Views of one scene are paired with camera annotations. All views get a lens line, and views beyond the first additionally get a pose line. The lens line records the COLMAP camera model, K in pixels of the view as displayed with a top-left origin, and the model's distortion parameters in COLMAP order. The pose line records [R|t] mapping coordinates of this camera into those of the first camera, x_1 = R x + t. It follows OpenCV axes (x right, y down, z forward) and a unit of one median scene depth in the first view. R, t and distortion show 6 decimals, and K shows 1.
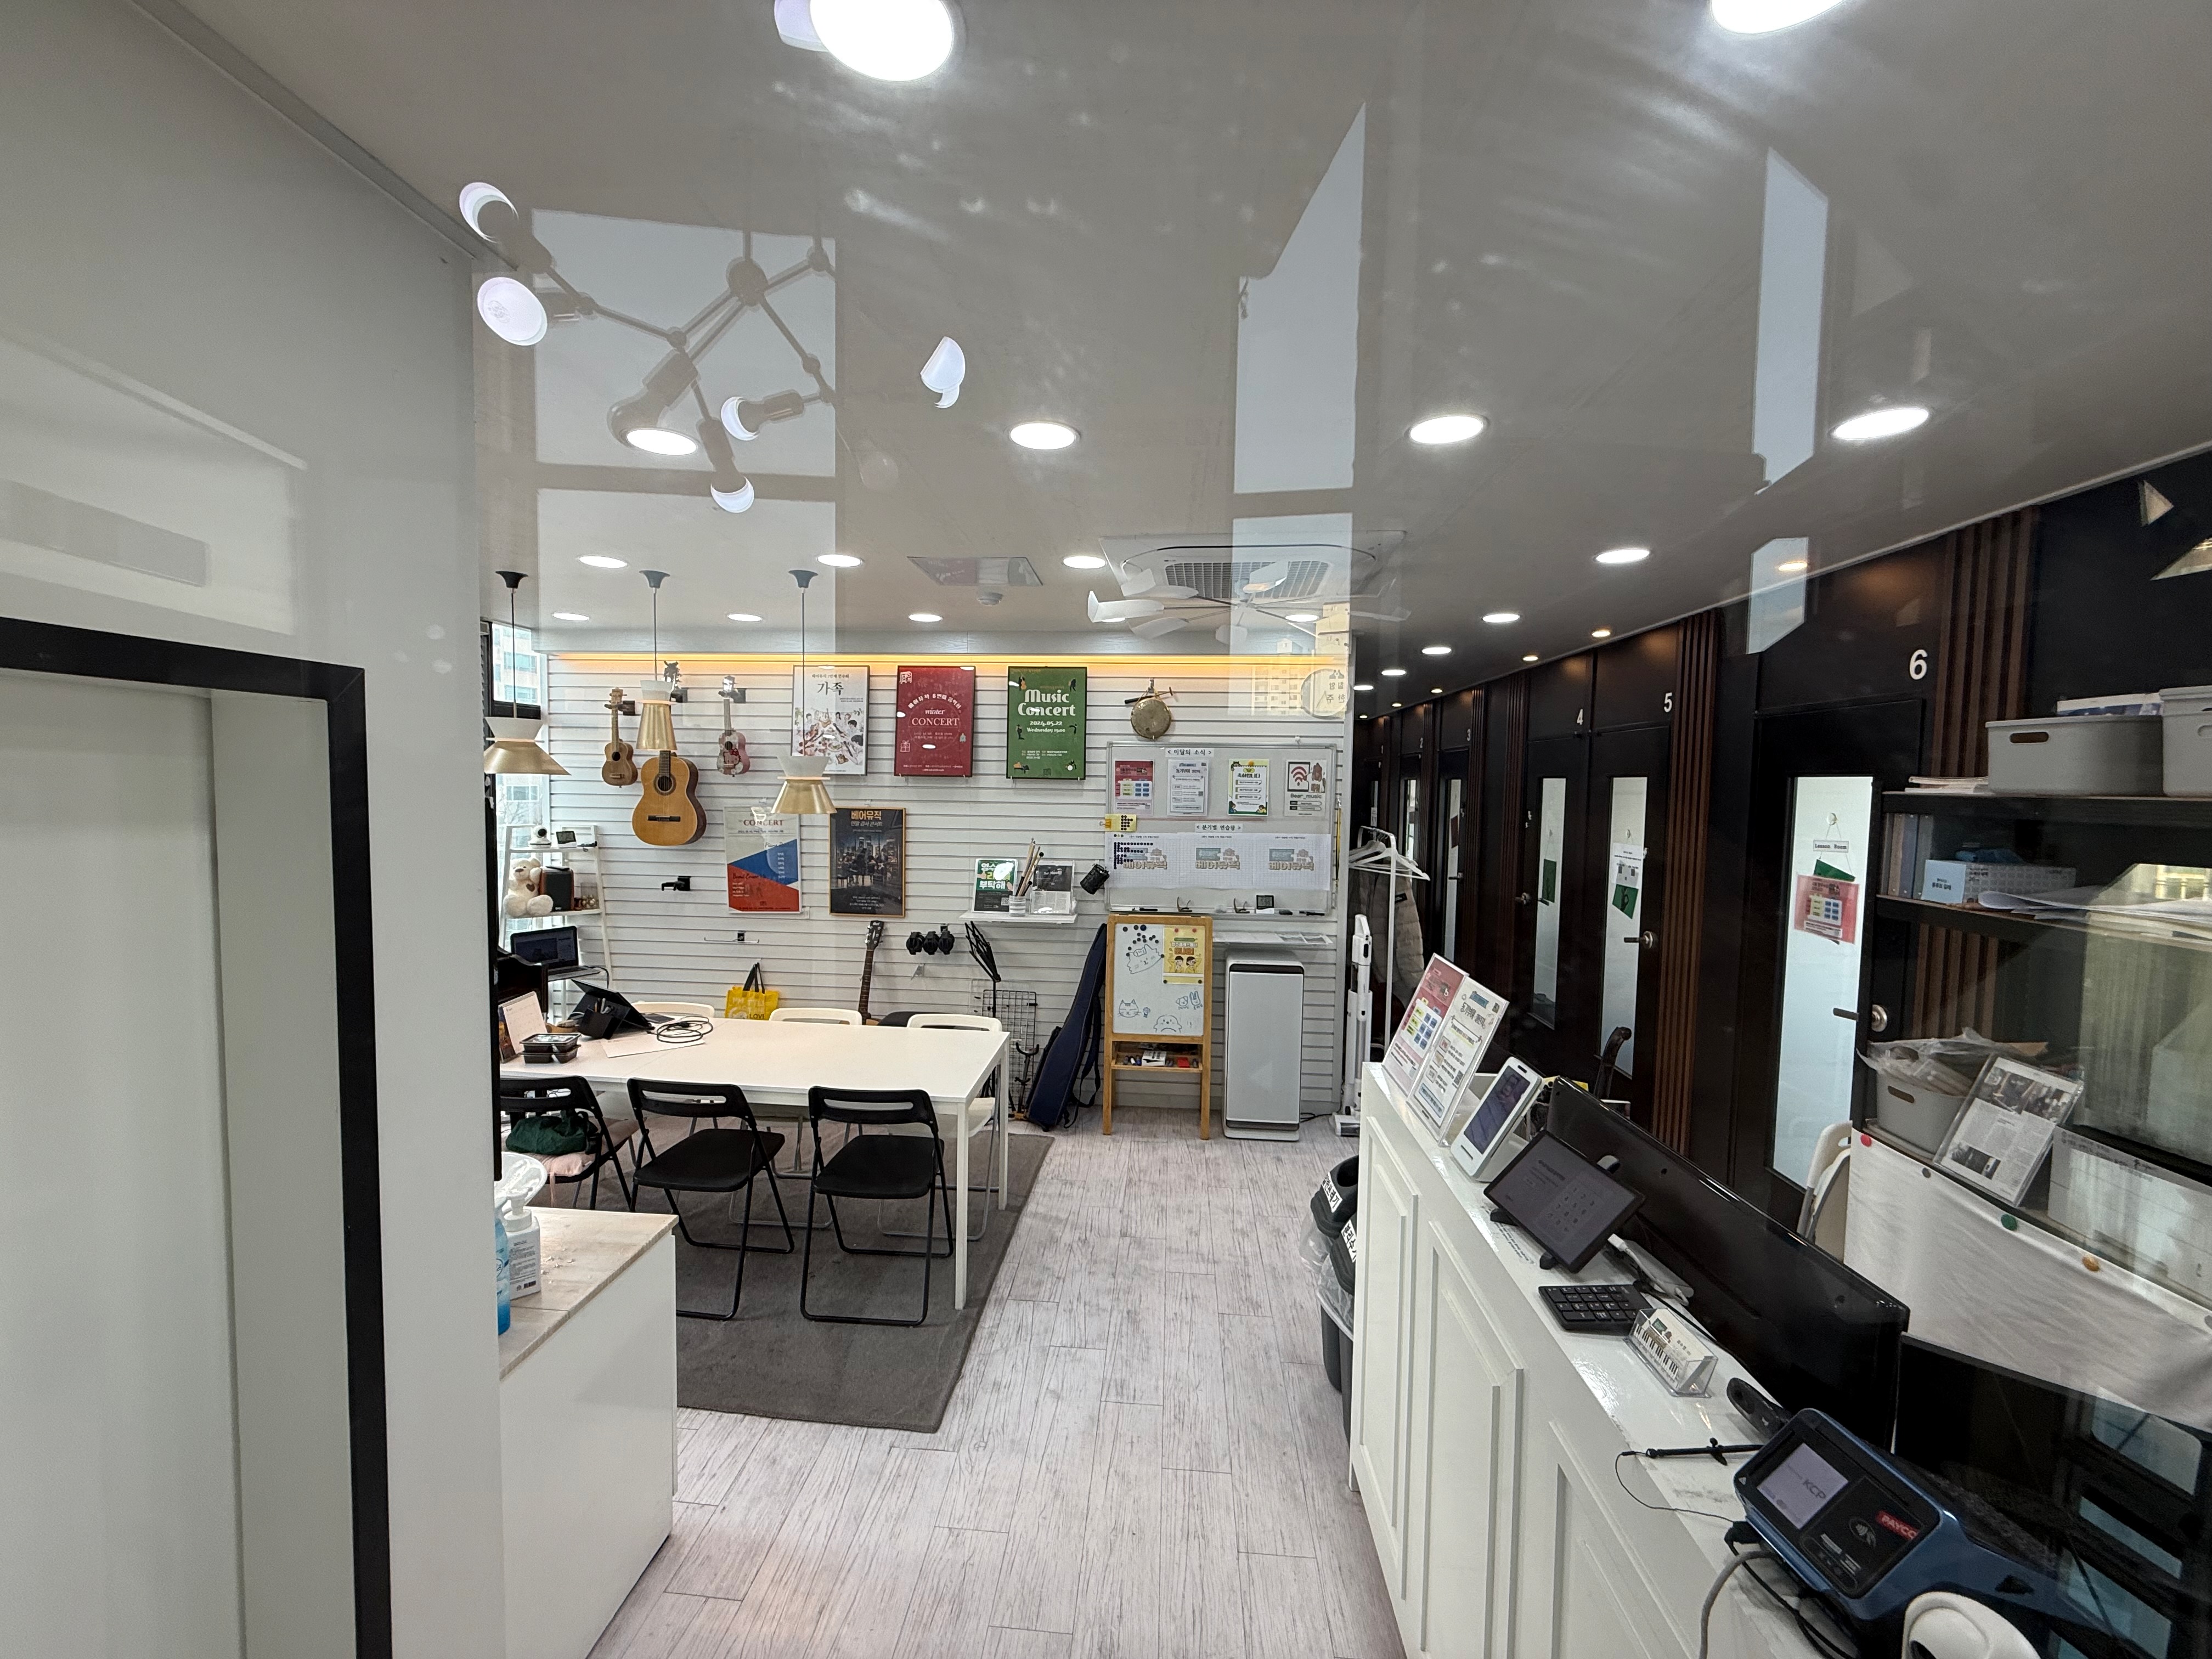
lens RADIAL K [[880.6, 0, 1098.6], [0, 880.6, 834.1], [0, 0, 1]] dist [-0.000676, 0.000296]
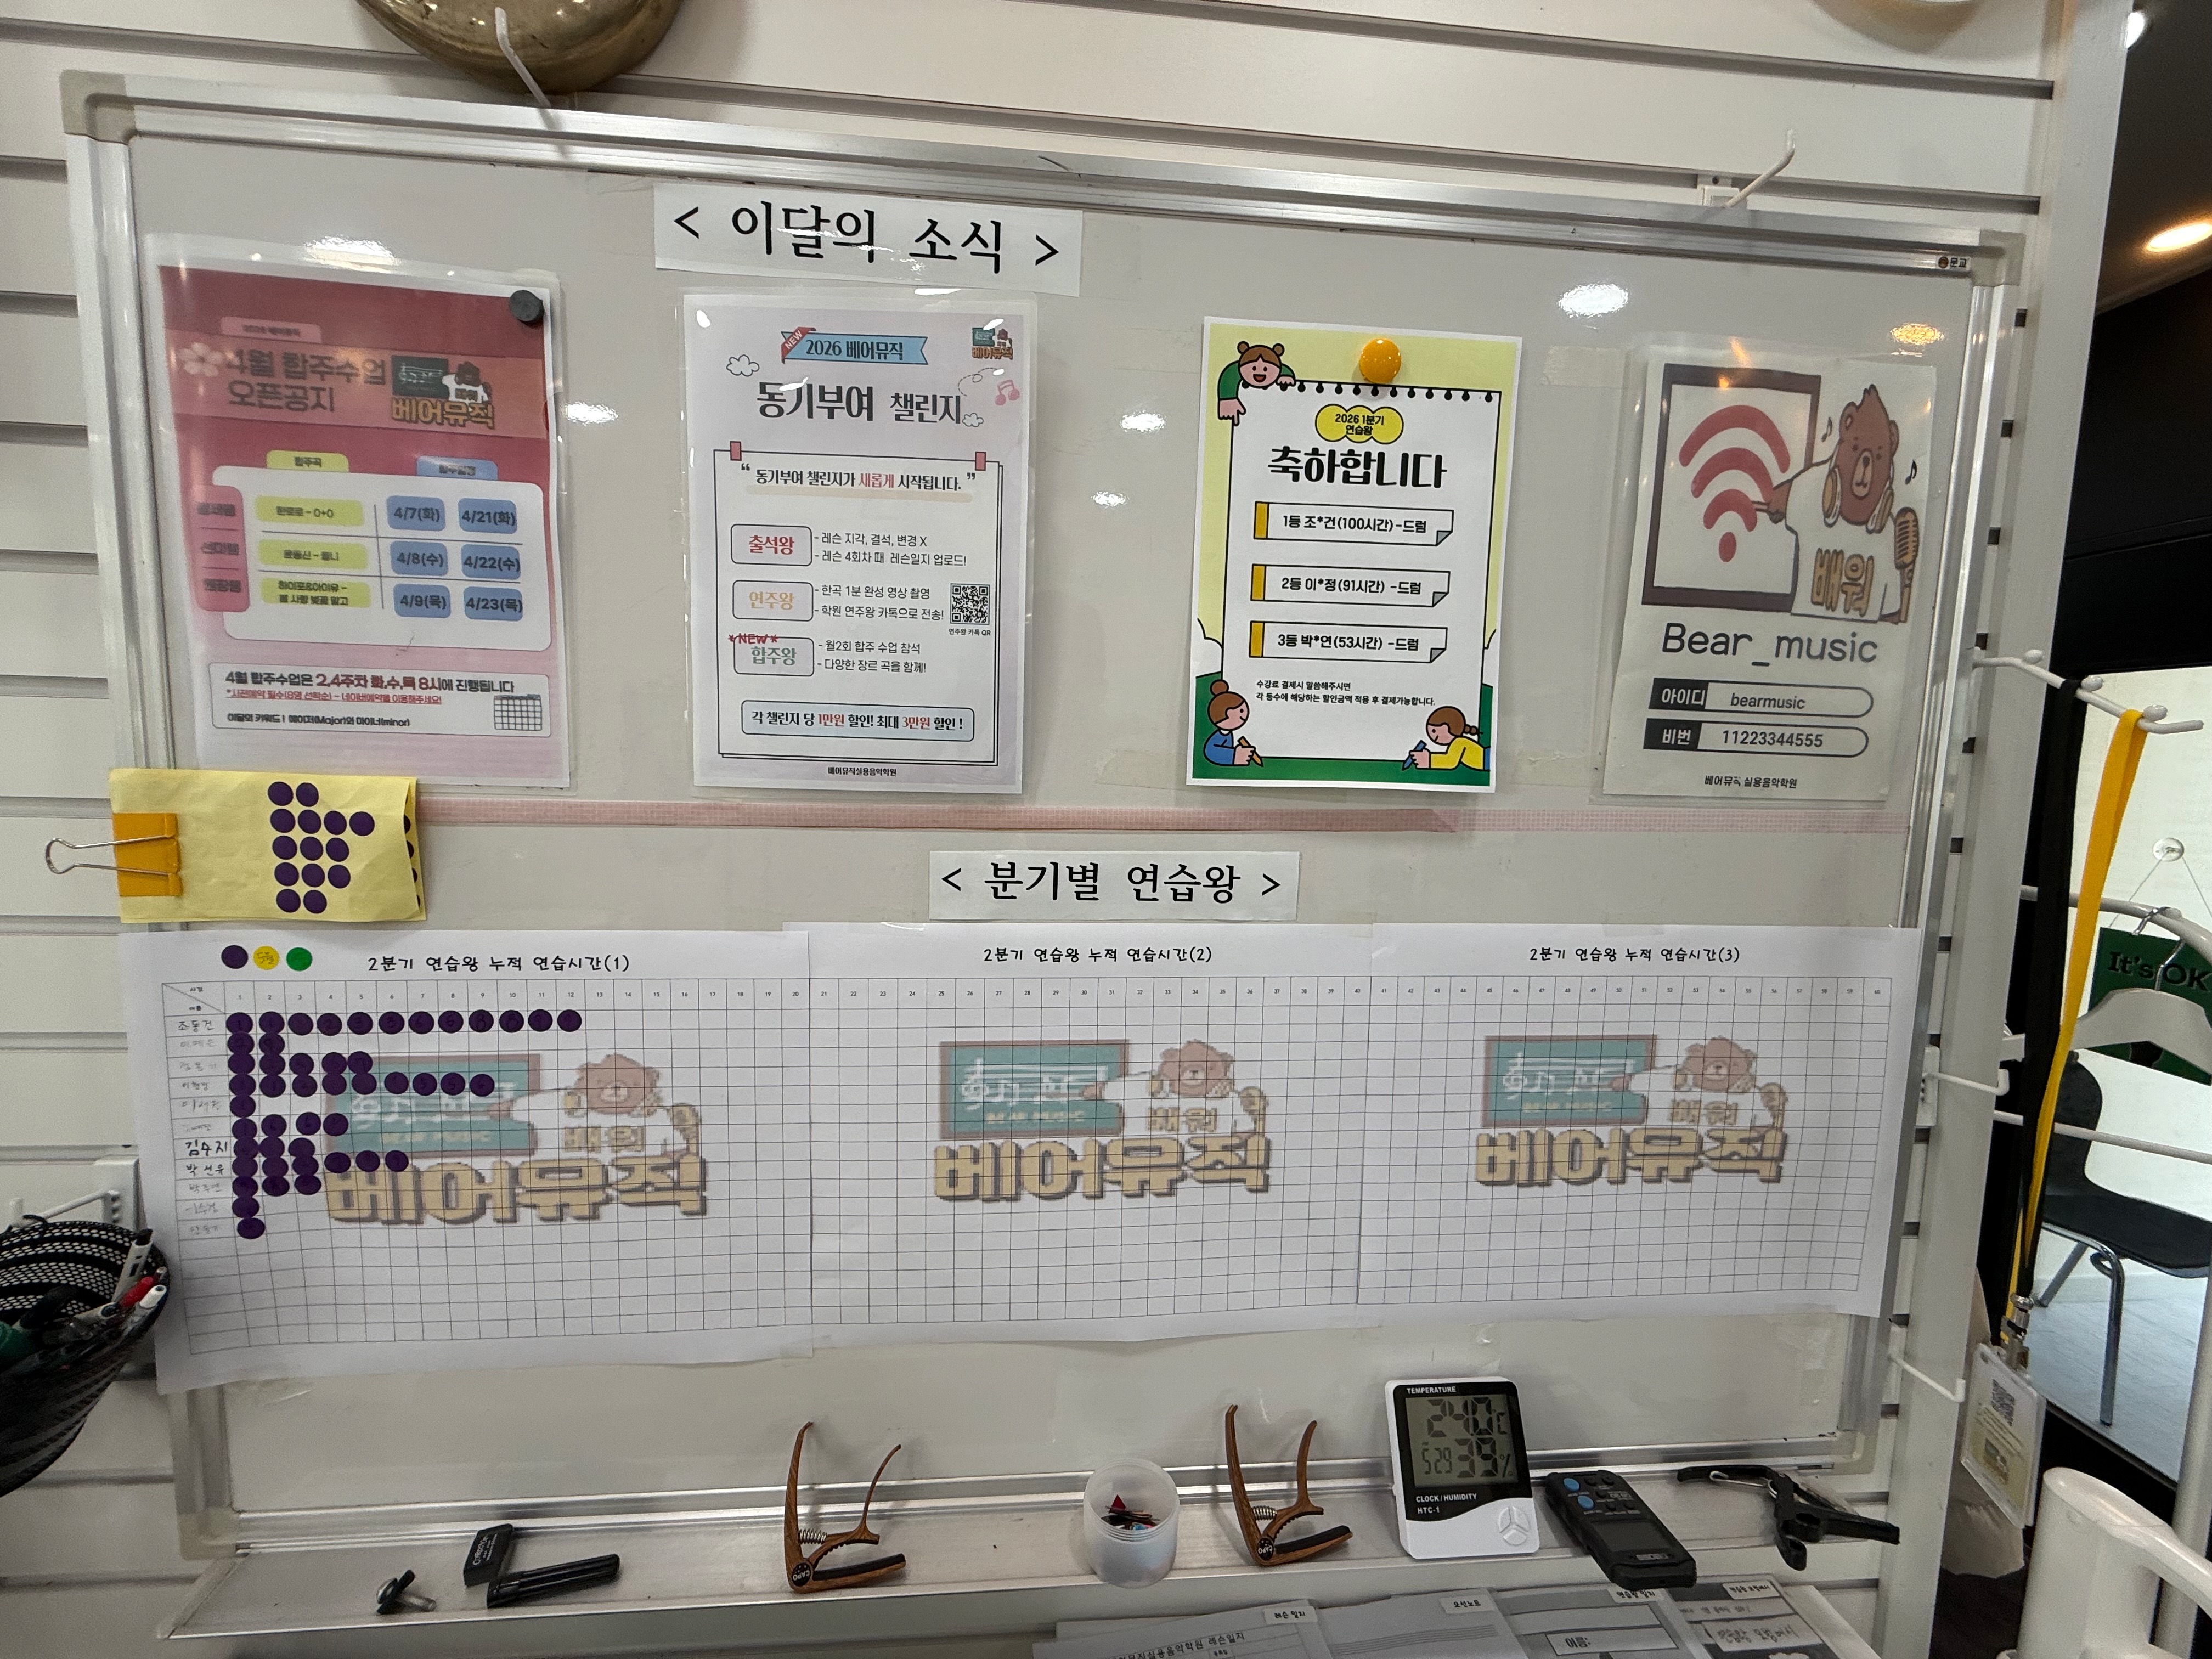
lens RADIAL K [[880.6, 0, 1099.2], [0, 880.6, 833.6], [0, 0, 1]] dist [-0.000676, 0.000296]
pose [[0.985167, -0.004059, 0.171552, 0.111325], [-0.001200, 0.999533, 0.030539, -0.018265], [-0.171596, -0.030291, 0.984702, 0.866890]]
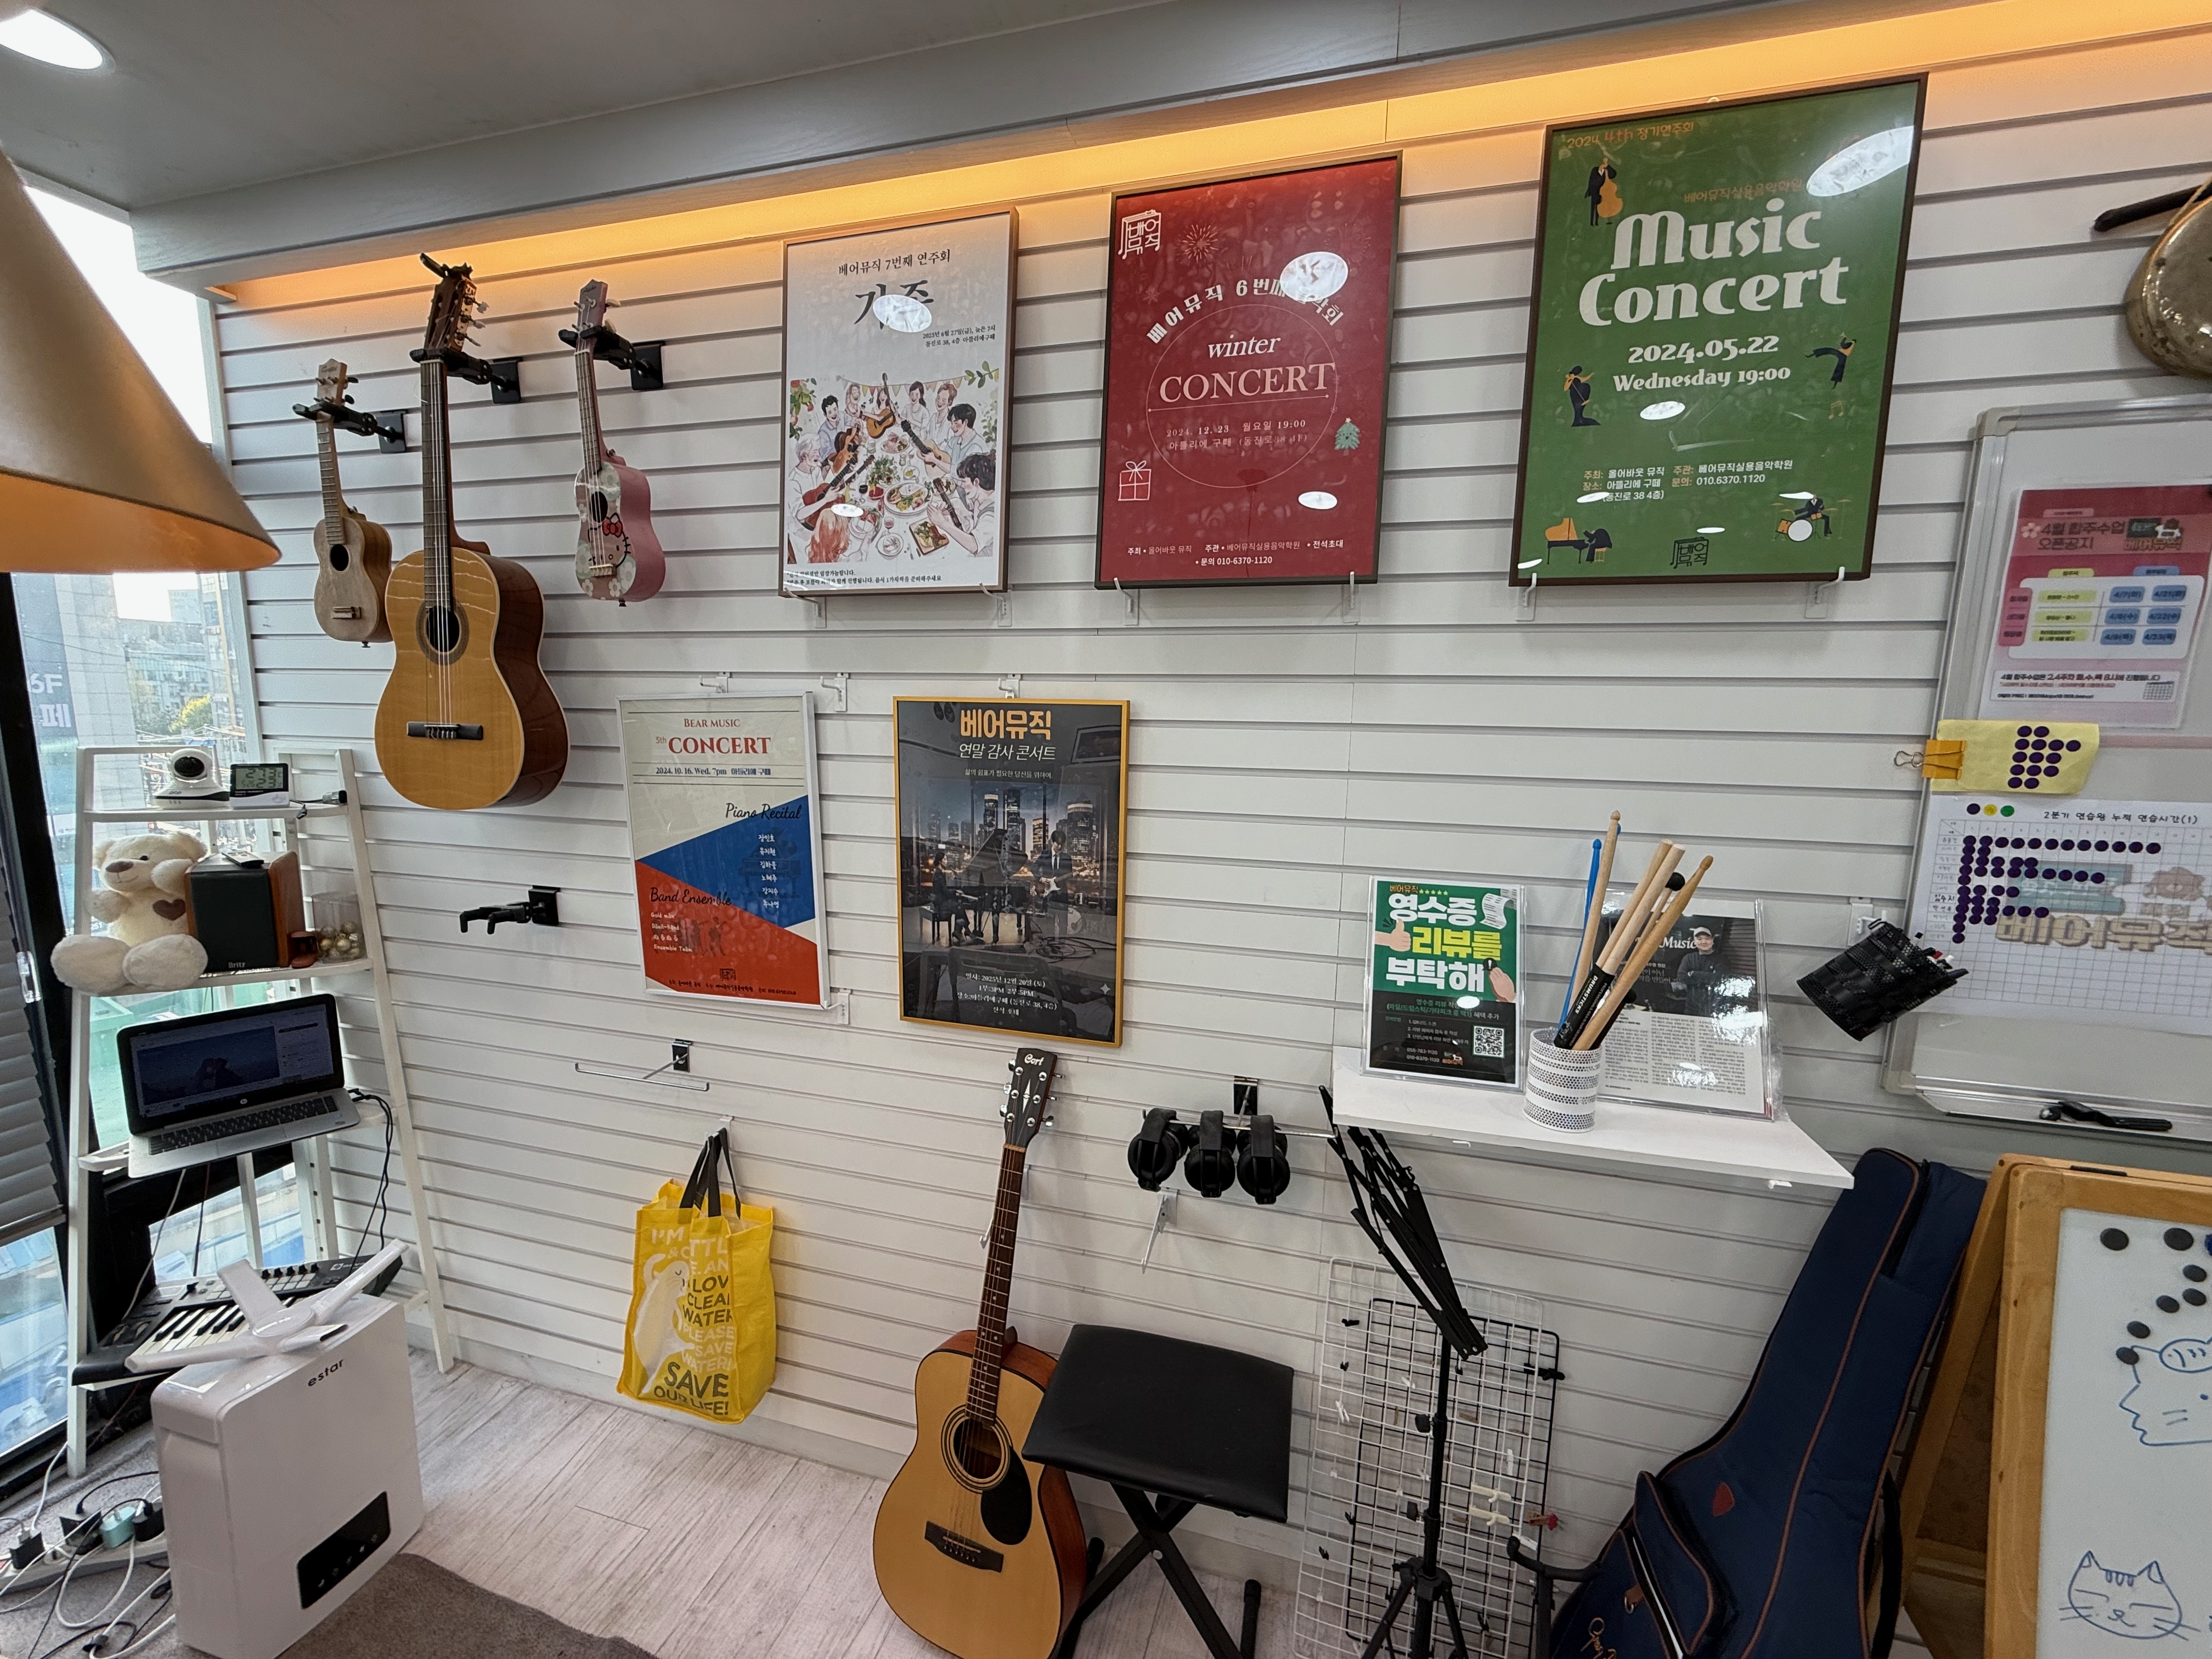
lens RADIAL K [[880.6, 0, 1106.5], [0, 880.6, 832.4], [0, 0, 1]] dist [-0.000676, 0.000296]
pose [[0.982502, 0.026326, -0.184383, -0.173633], [-0.012466, 0.997036, 0.075926, -0.007495], [0.185835, -0.072299, 0.979917, 0.713142]]
